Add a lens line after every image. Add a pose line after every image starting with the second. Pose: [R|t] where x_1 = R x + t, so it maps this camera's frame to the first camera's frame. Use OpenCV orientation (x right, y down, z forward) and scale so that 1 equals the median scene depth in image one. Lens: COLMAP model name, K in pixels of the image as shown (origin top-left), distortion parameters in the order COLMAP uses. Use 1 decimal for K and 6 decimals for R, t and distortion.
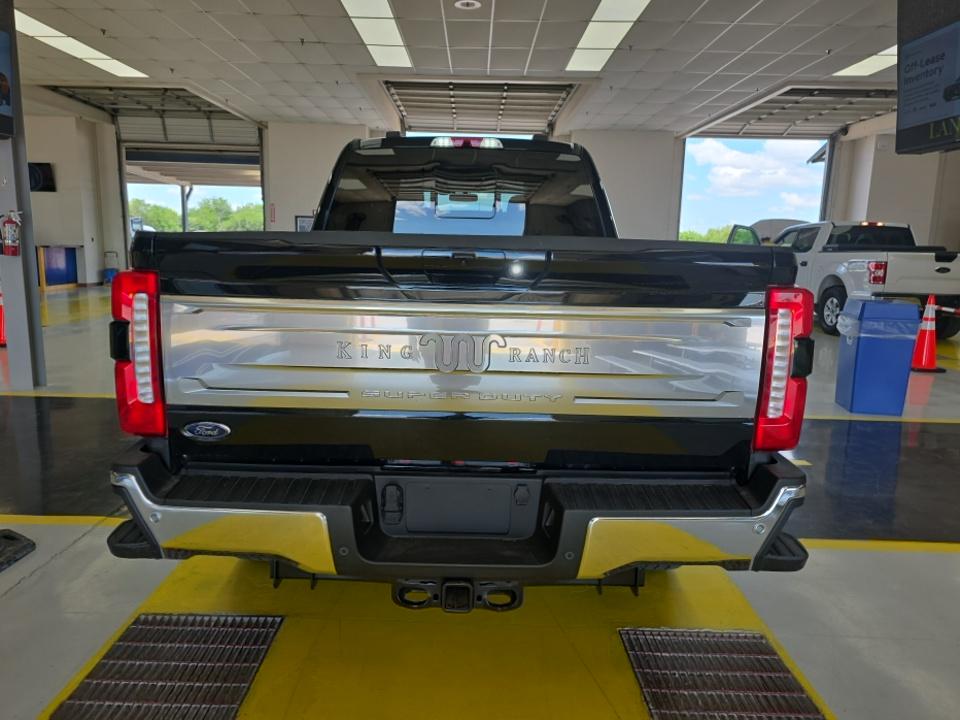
lens RADIAL K [[660.8, 0, 464.3], [0, 660.8, 359.6], [0, 0, 1]] dist [0.087232, -0.081009]
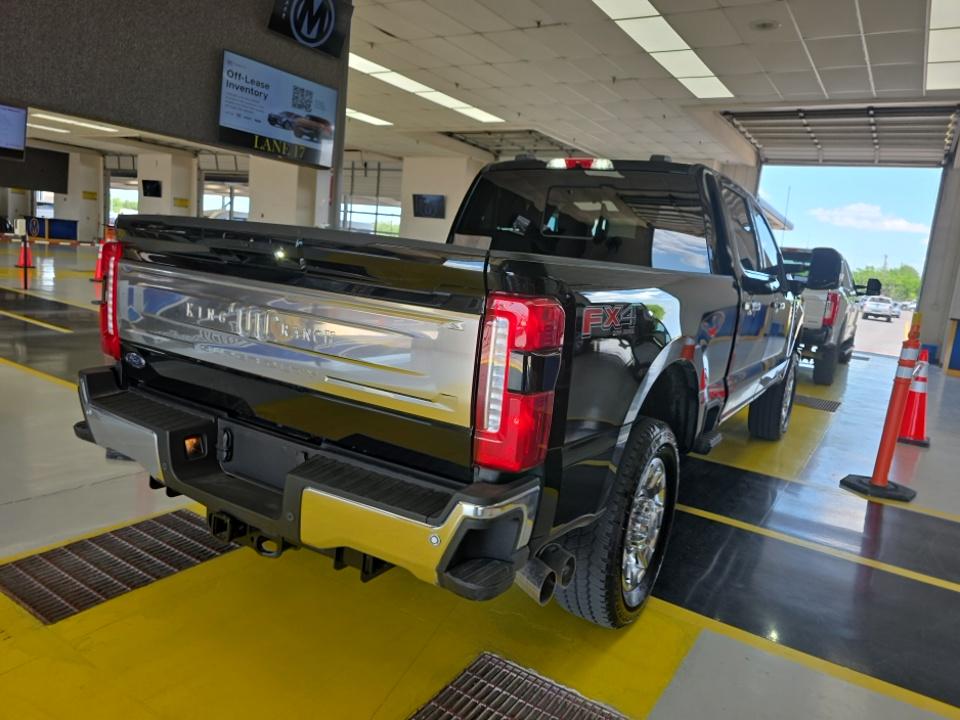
lens RADIAL K [[676.3, 0, 478.4], [0, 676.3, 359.0], [0, 0, 1]] dist [0.012791, 0.001218]
pose [[0.842796, 0.141316, -0.519351, 0.178492], [-0.170927, 0.985240, -0.009294, -0.000686], [0.510372, 0.096604, 0.854511, 0.033547]]
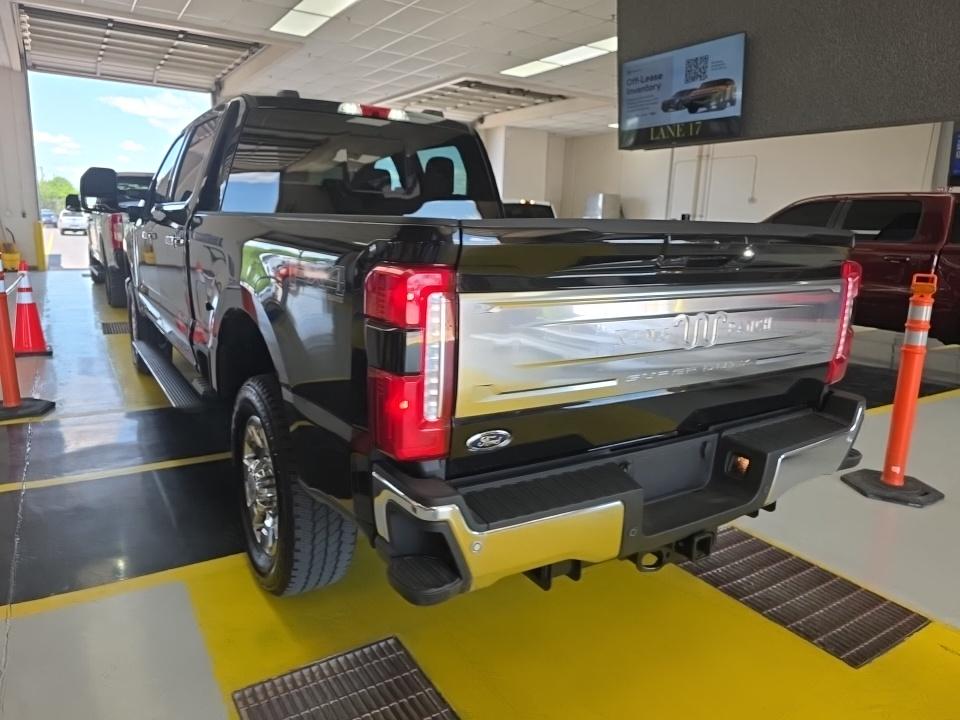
lens RADIAL K [[657.5, 0, 478.0], [0, 657.5, 368.5], [0, 0, 1]] dist [0.010281, -0.006566]
pose [[0.837301, -0.116097, 0.534274, -0.165287], [0.083747, 0.992897, 0.084508, -0.012904], [-0.540290, -0.026015, 0.841076, 0.052144]]
